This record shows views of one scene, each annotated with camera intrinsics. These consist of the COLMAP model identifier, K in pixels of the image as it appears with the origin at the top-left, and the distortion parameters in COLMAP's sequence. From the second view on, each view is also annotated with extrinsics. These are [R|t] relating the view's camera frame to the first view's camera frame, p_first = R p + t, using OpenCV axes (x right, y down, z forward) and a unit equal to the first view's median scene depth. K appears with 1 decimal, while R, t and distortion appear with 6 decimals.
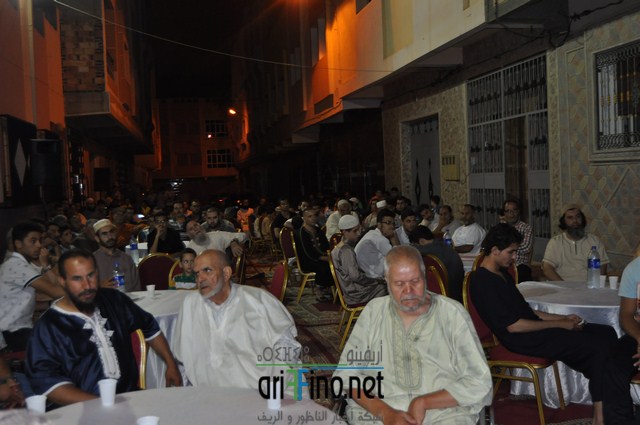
lens RADIAL K [[663.7, 0, 320.0], [0, 663.7, 212.5], [0, 0, 1]] dist [-0.061770, 0.008727]
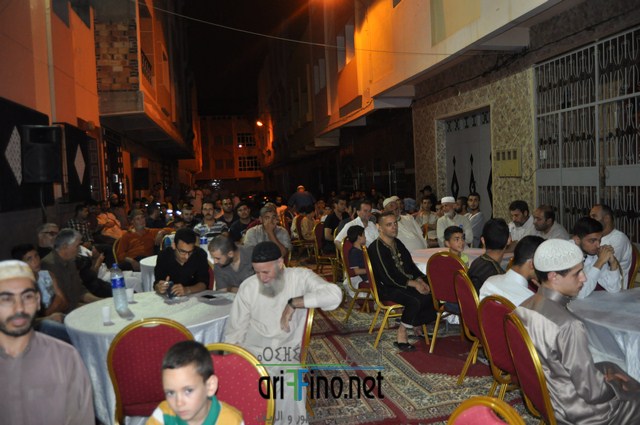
lens RADIAL K [[502.0, 0, 324.4], [0, 502.0, 212.5], [0, 0, 1]] dist [-0.101317, 0.048414]
pose [[0.999994, -0.003372, 0.001080, -0.043641], [0.003355, 0.999887, 0.014683, -0.007868], [-0.001130, -0.014680, 0.999892, 0.236146]]
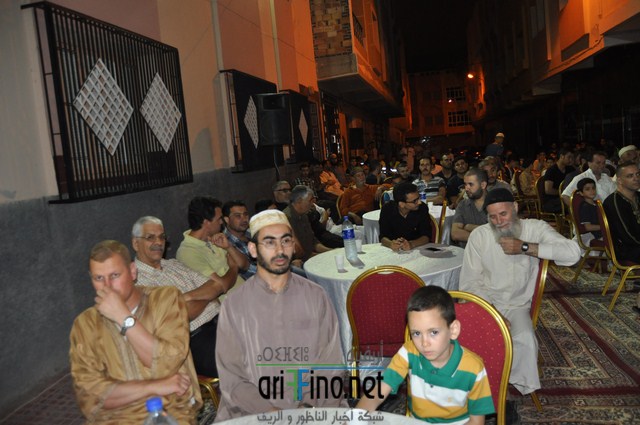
lens RADIAL K [[502.0, 0, 324.4], [0, 502.0, 212.5], [0, 0, 1]] dist [-0.101317, 0.048414]
pose [[0.915880, 0.003555, -0.401436, -0.049501], [0.036217, 0.995152, 0.091442, -0.006294], [0.399814, -0.098289, 0.911311, 0.233152]]
